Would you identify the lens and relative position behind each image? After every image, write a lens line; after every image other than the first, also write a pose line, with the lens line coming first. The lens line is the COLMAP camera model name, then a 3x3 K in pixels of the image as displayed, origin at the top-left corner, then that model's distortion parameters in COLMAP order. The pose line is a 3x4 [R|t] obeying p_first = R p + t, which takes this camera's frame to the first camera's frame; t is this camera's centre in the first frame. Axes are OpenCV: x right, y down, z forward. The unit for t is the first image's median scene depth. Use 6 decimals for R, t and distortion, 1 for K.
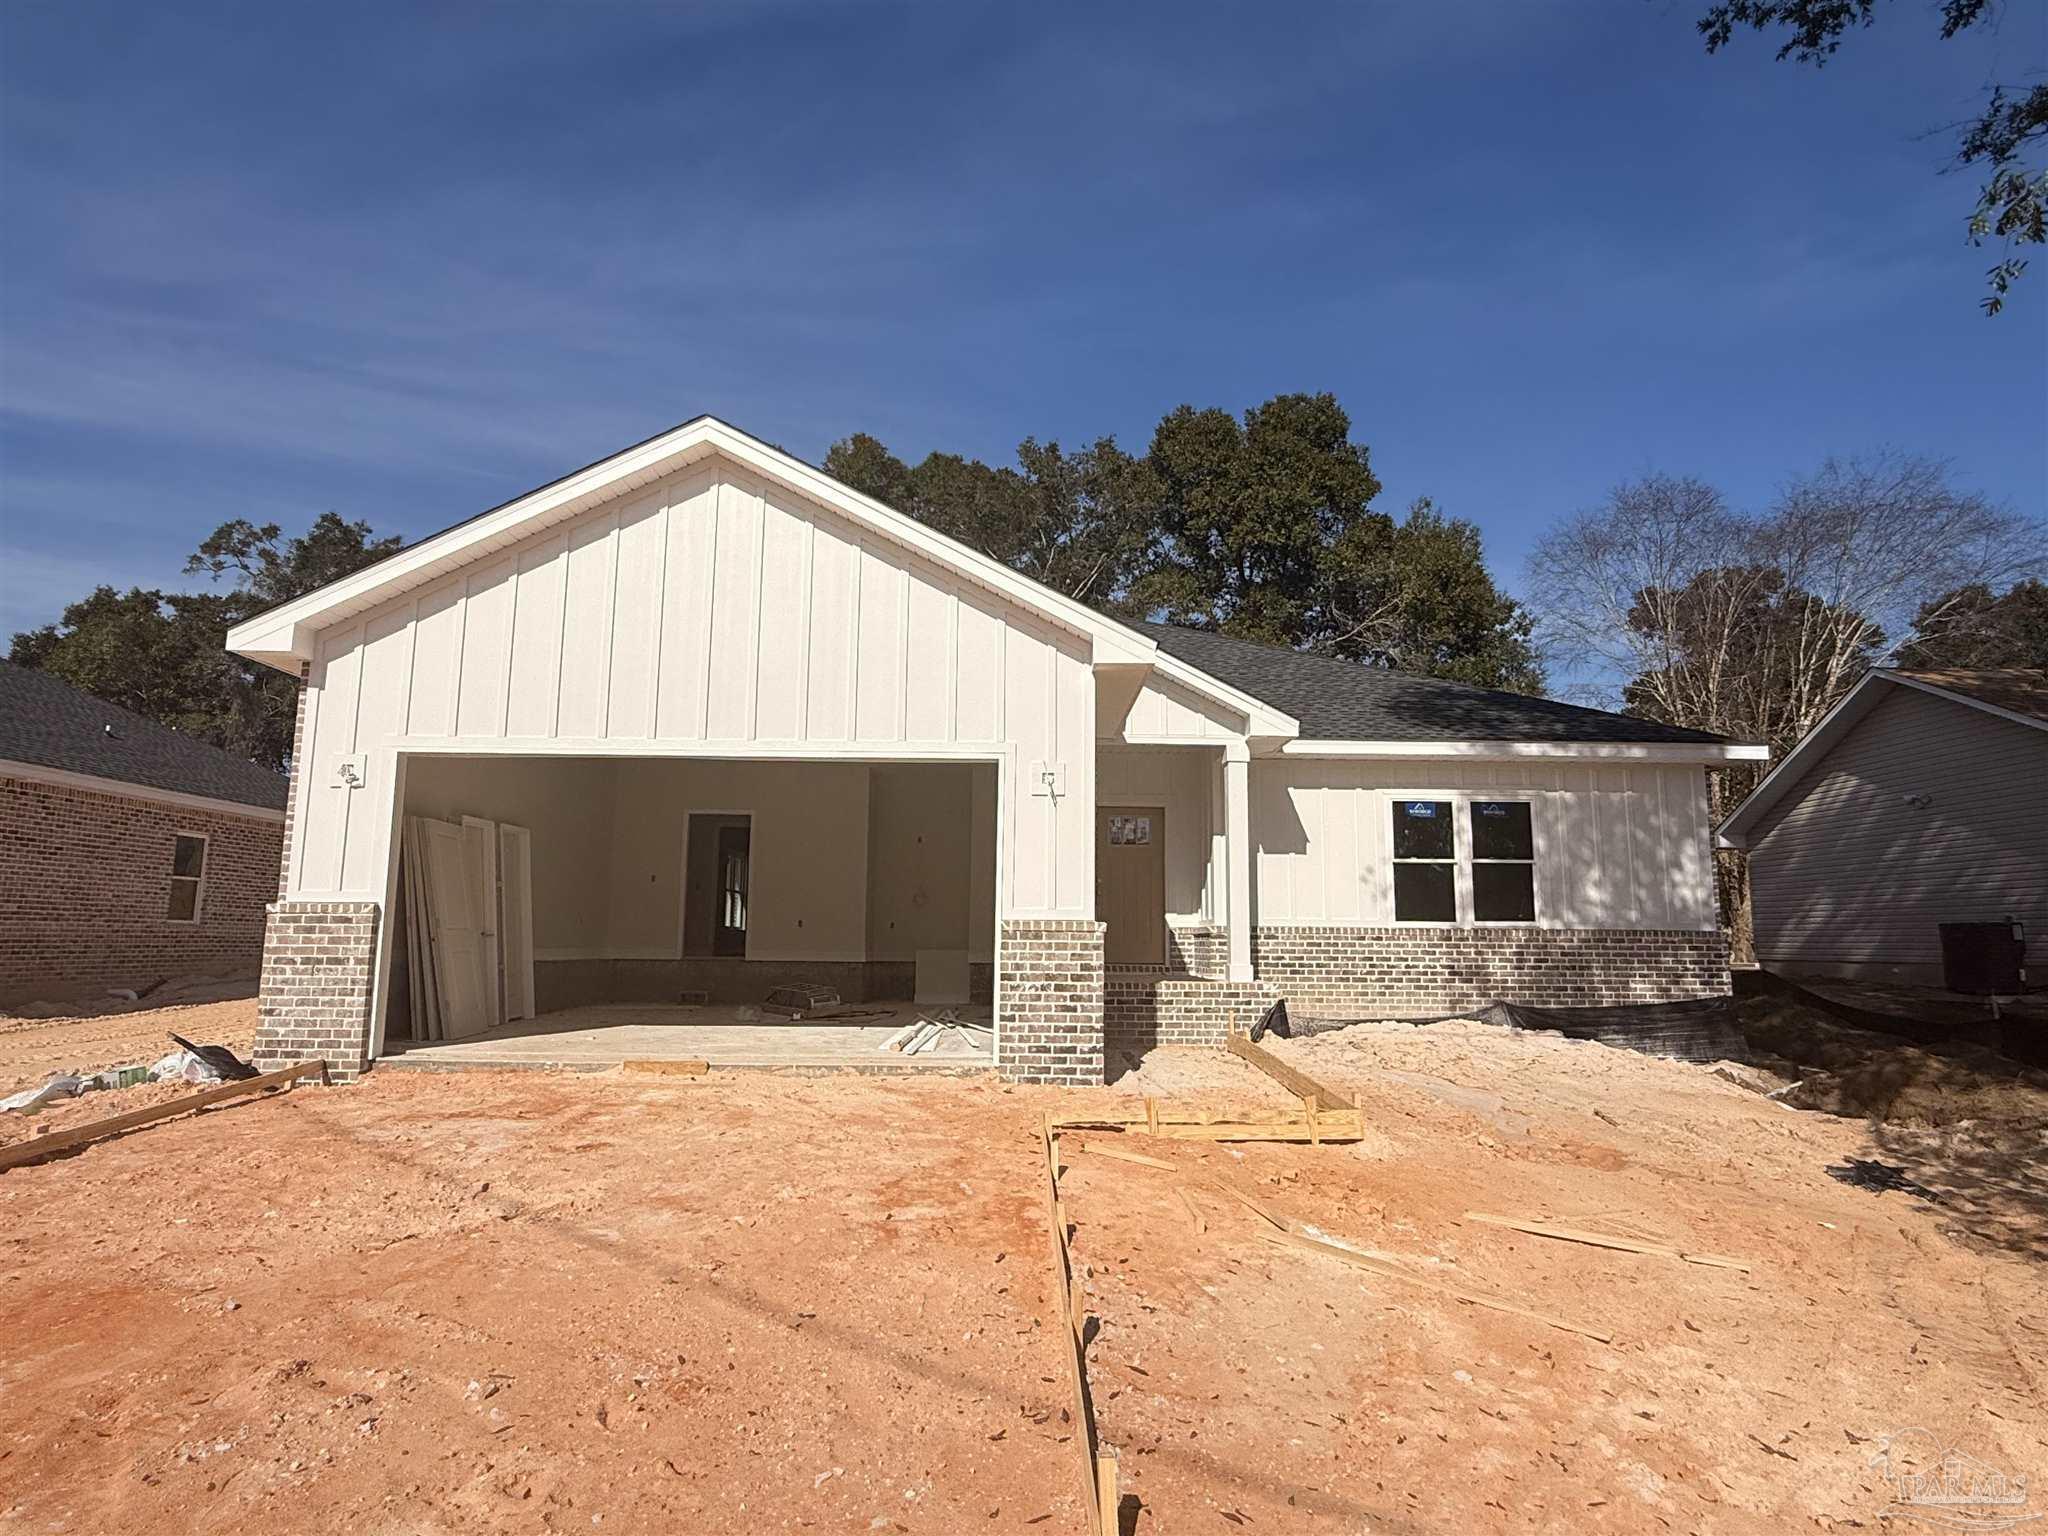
lens RADIAL K [[1169.0, 0, 1041.3], [0, 1169.0, 768.4], [0, 0, 1]] dist [0.004853, -0.004146]
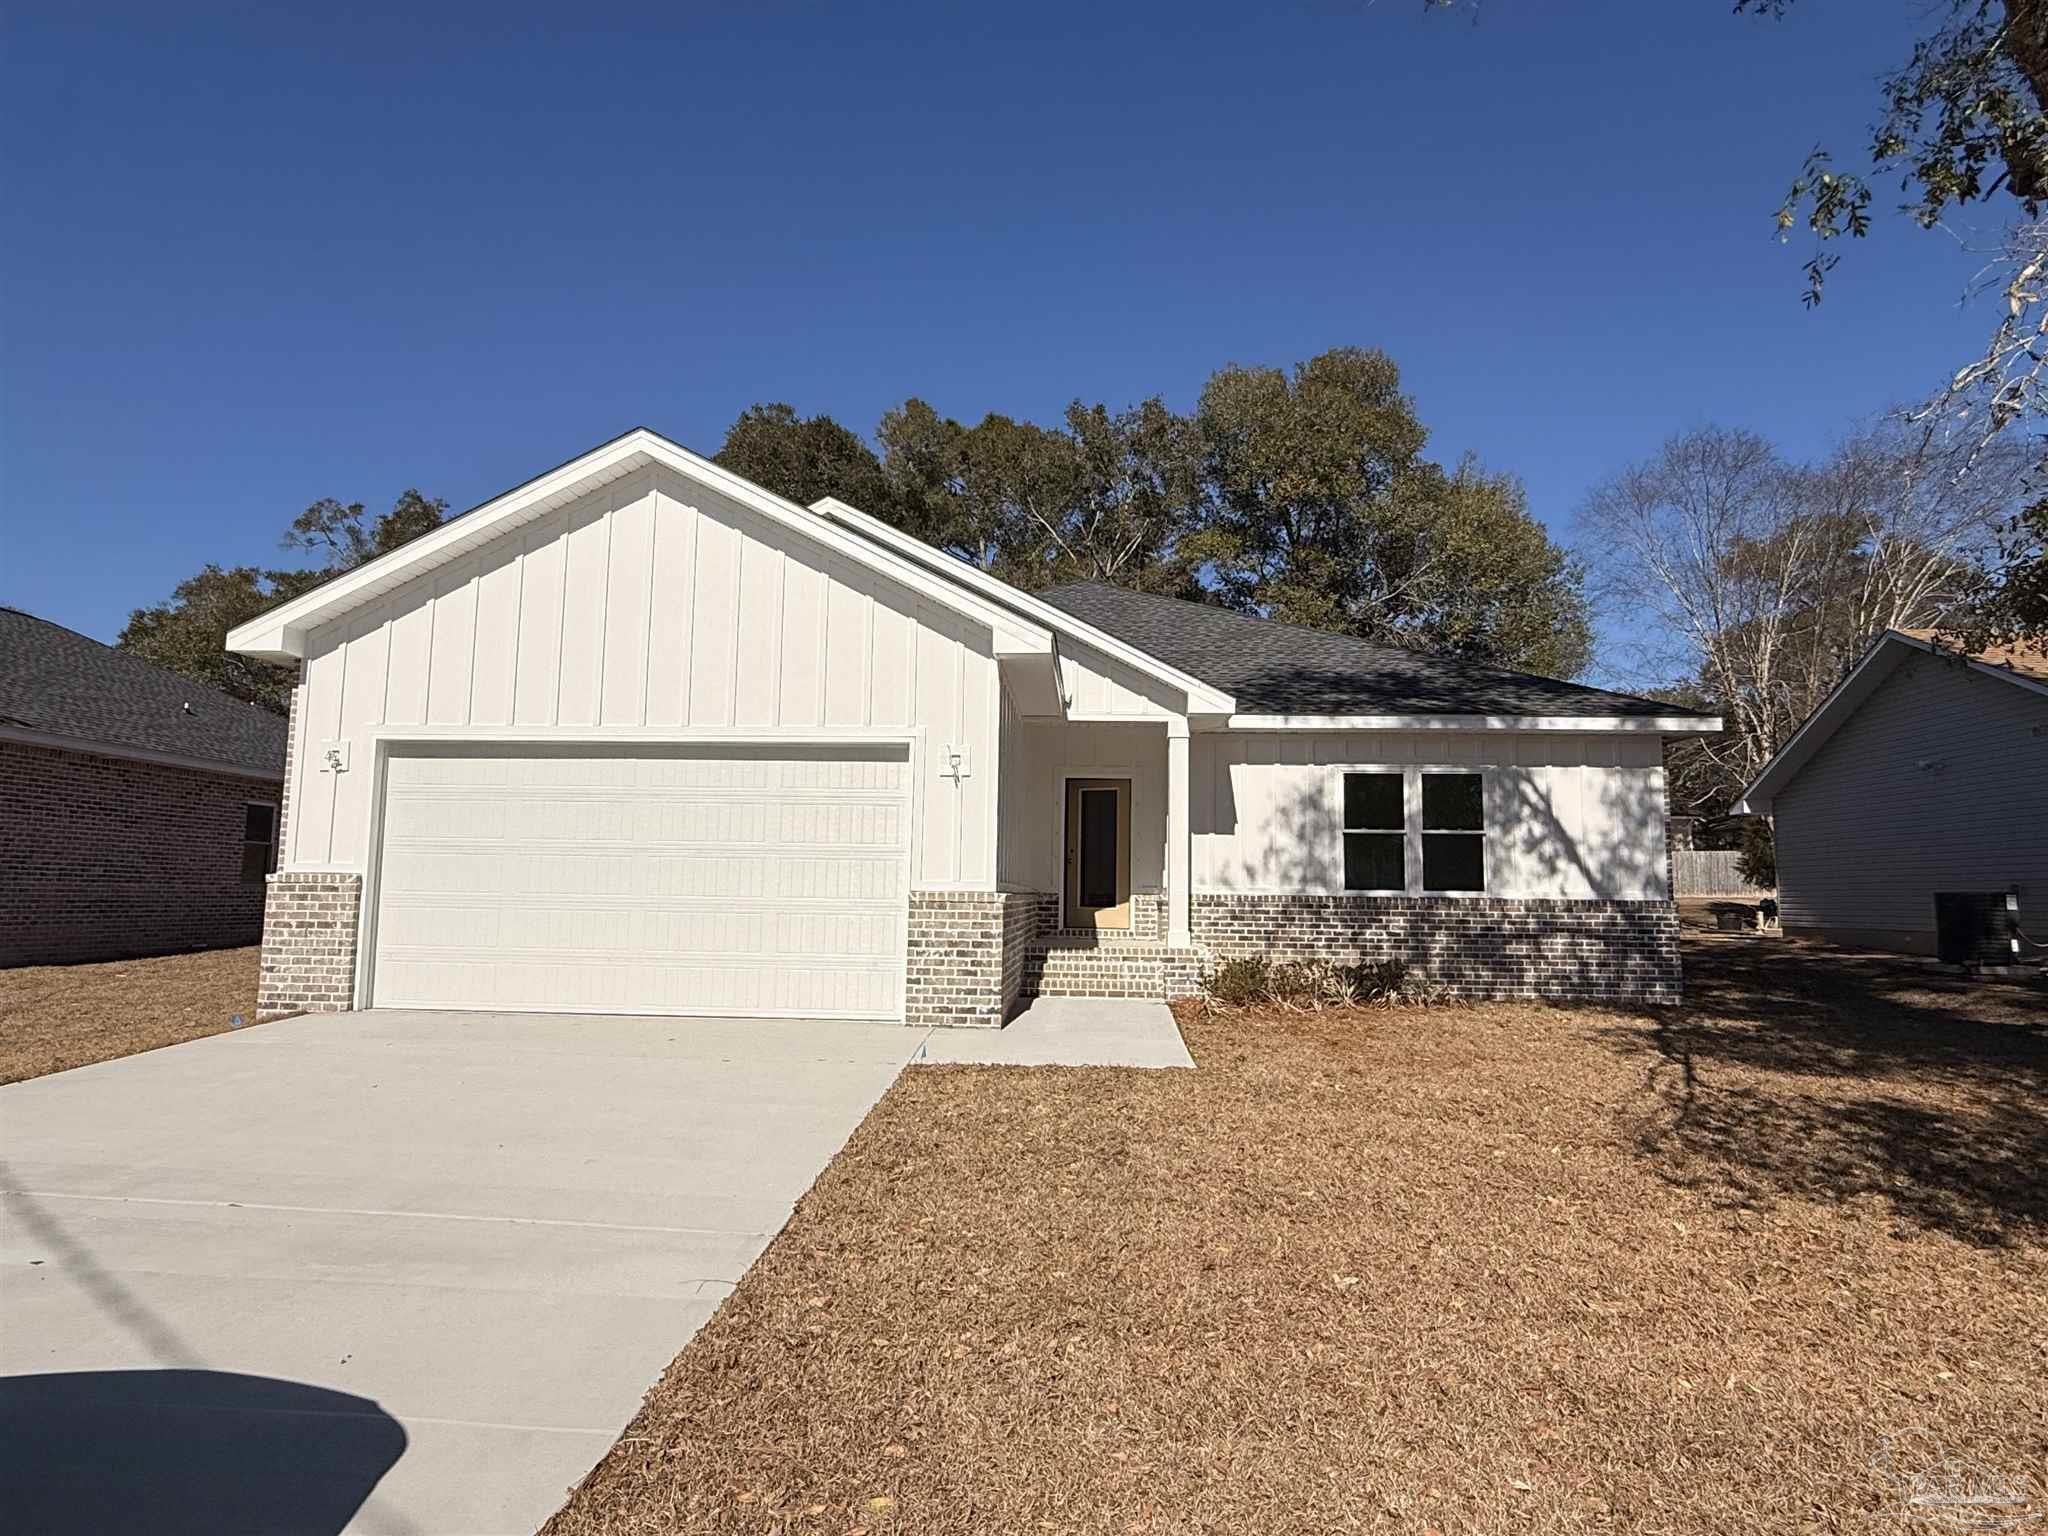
lens RADIAL K [[1169.0, 0, 1019.0], [0, 1169.0, 769.1], [0, 0, 1]] dist [0.004853, -0.004146]
pose [[0.997009, -0.003746, -0.077196, 0.105940], [0.006449, 0.999373, 0.034800, -0.014506], [0.077017, -0.035194, 0.996408, -0.049554]]
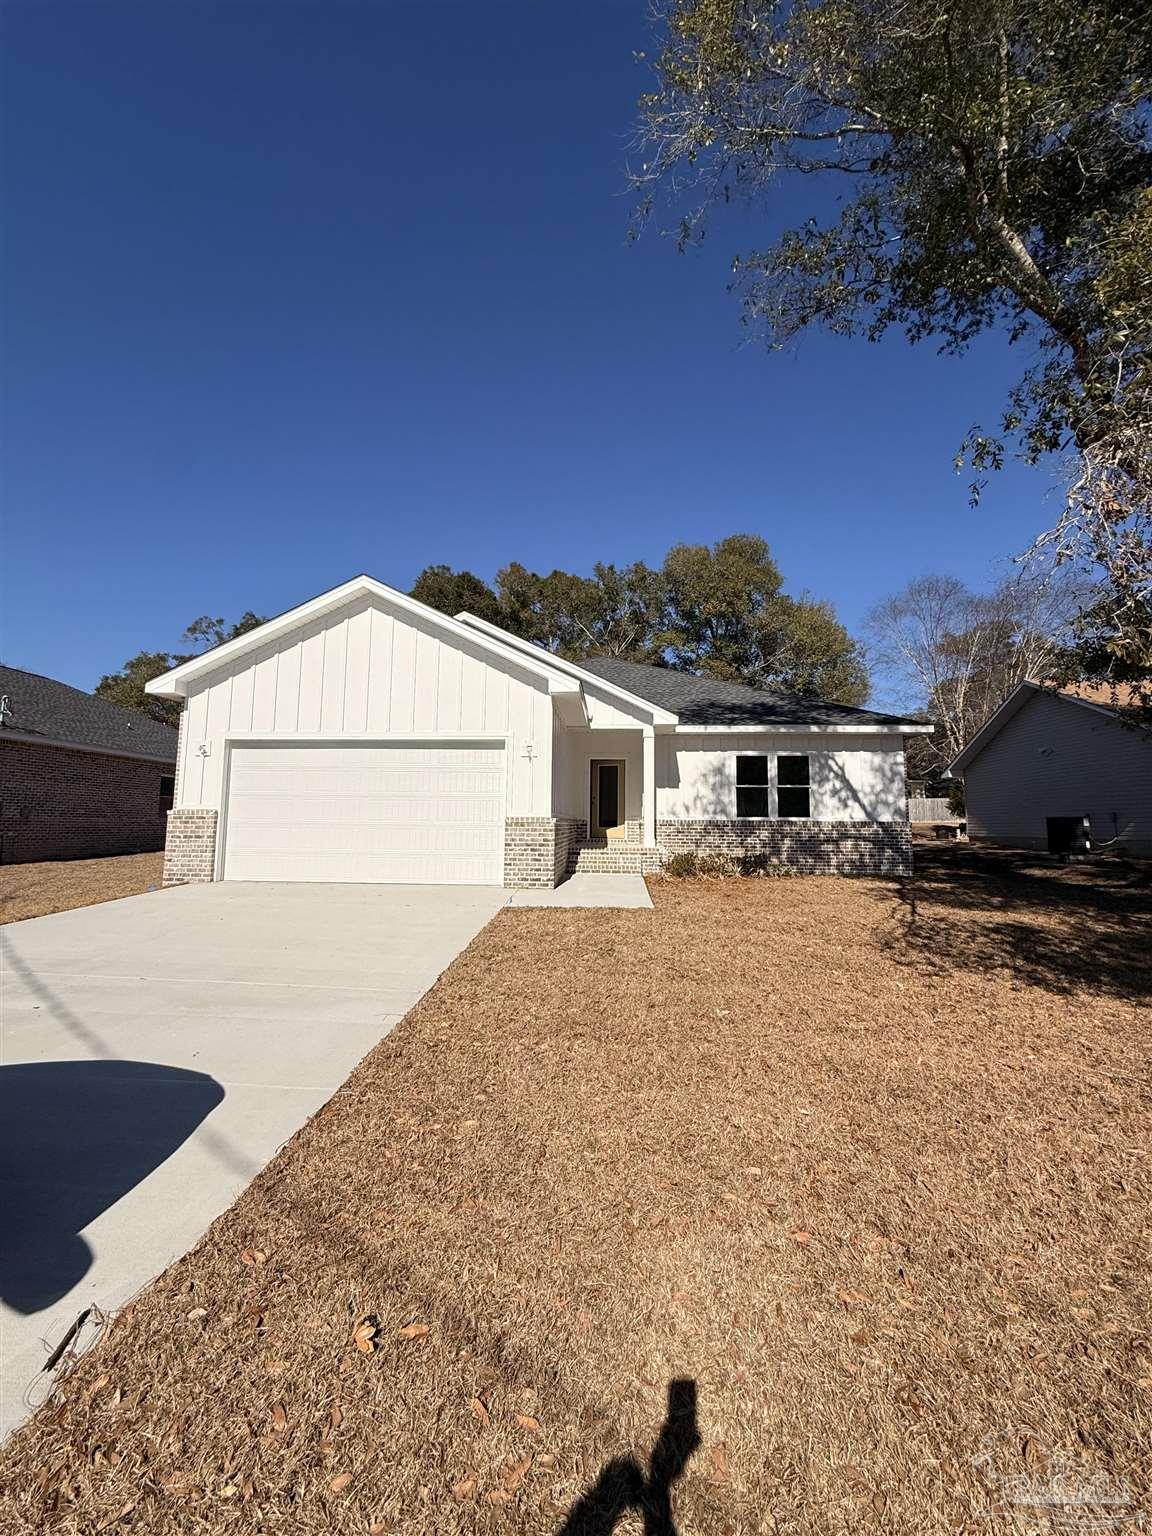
lens RADIAL K [[615.3, 0, 574.2], [0, 615.3, 758.4], [0, 0, 1]] dist [0.001405, 0.000712]
pose [[0.997339, -0.008920, -0.072362, 0.116355], [0.011571, 0.999274, 0.036293, -0.008744], [0.071986, -0.037033, 0.996718, -0.050949]]
